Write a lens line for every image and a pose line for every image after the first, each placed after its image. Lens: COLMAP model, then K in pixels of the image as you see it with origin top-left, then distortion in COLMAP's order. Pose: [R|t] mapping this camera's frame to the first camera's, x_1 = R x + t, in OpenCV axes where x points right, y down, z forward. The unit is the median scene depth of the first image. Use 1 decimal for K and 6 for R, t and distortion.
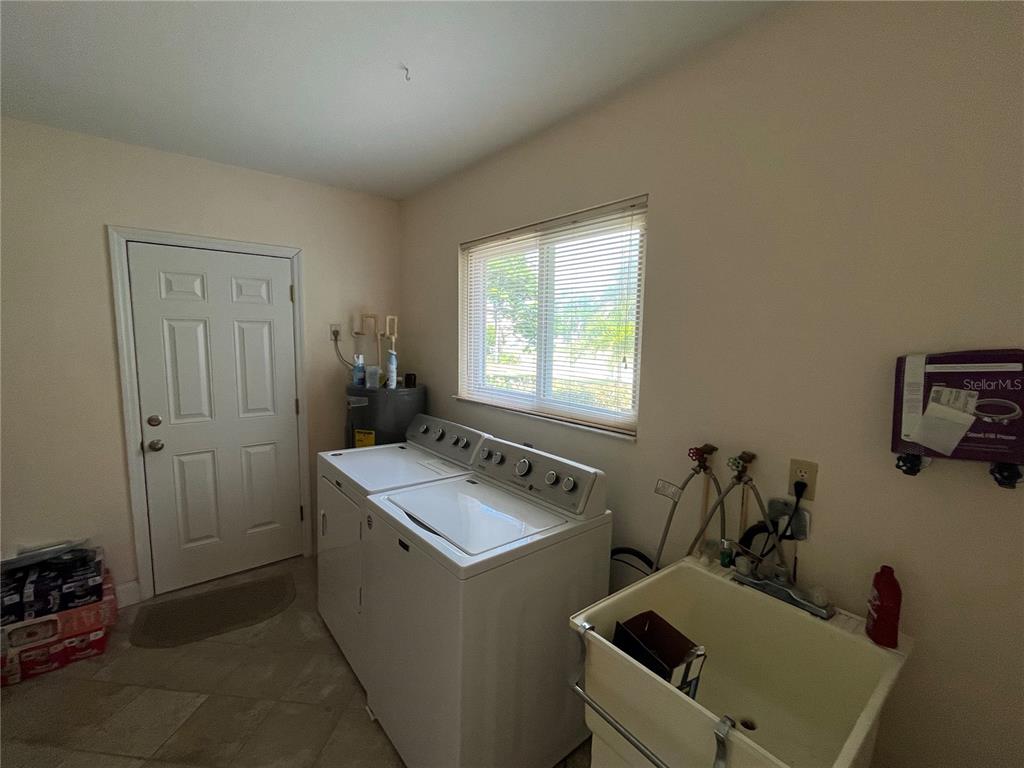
lens RADIAL K [[444.8, 0, 511.6], [0, 444.8, 391.2], [0, 0, 1]] dist [-0.003518, 0.000154]
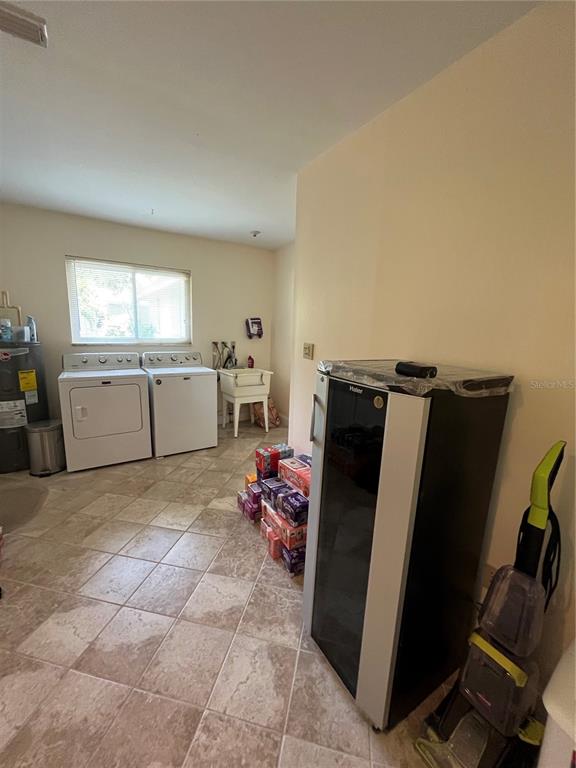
lens RADIAL K [[311.3, 0, 288.2], [0, 311.3, 382.2], [0, 0, 1]] dist [-0.000067, -0.000006]
pose [[0.126409, -0.199656, 0.971678, -2.365346], [0.084522, 0.978141, 0.189989, 0.001201], [-0.988371, 0.058112, 0.140521, -0.042757]]
